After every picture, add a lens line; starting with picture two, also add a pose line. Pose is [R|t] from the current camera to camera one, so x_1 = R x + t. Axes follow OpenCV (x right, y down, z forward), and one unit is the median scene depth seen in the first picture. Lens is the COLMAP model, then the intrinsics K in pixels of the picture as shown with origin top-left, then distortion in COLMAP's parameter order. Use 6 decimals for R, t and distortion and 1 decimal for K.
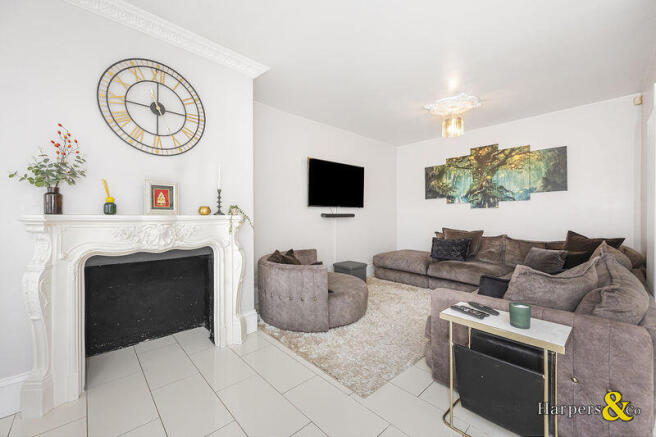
lens RADIAL K [[264.1, 0, 327.0], [0, 264.1, 211.9], [0, 0, 1]] dist [0.000984, 0.000134]
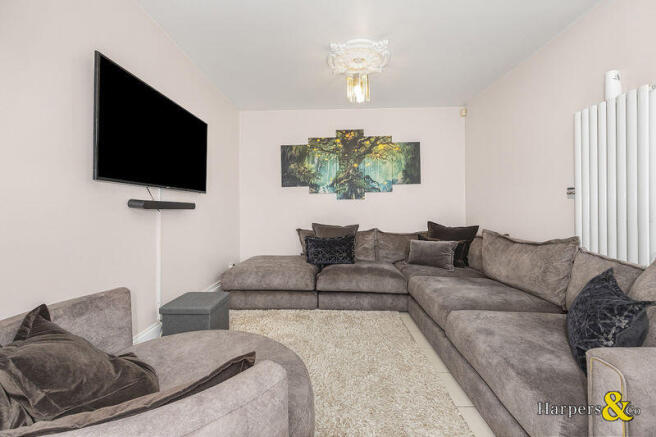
lens RADIAL K [[264.1, 0, 327.0], [0, 264.1, 211.9], [0, 0, 1]] dist [0.000984, 0.000134]
pose [[0.697231, -0.003870, 0.716836, -0.108797], [-0.001993, 0.999971, 0.007337, 0.023487], [-0.716844, -0.006544, 0.697203, 0.484314]]
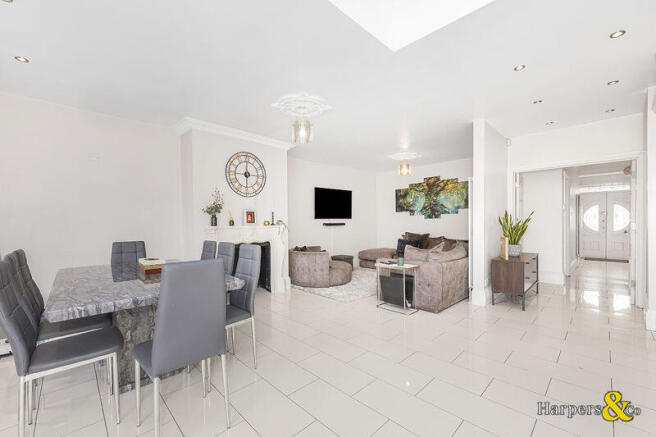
lens RADIAL K [[264.1, 0, 327.0], [0, 264.1, 211.9], [0, 0, 1]] dist [0.000984, 0.000134]
pose [[0.999870, -0.006407, 0.014801, -0.022191], [0.006796, 0.999628, -0.026407, -0.018432], [-0.014627, 0.026504, 0.999542, -0.530619]]
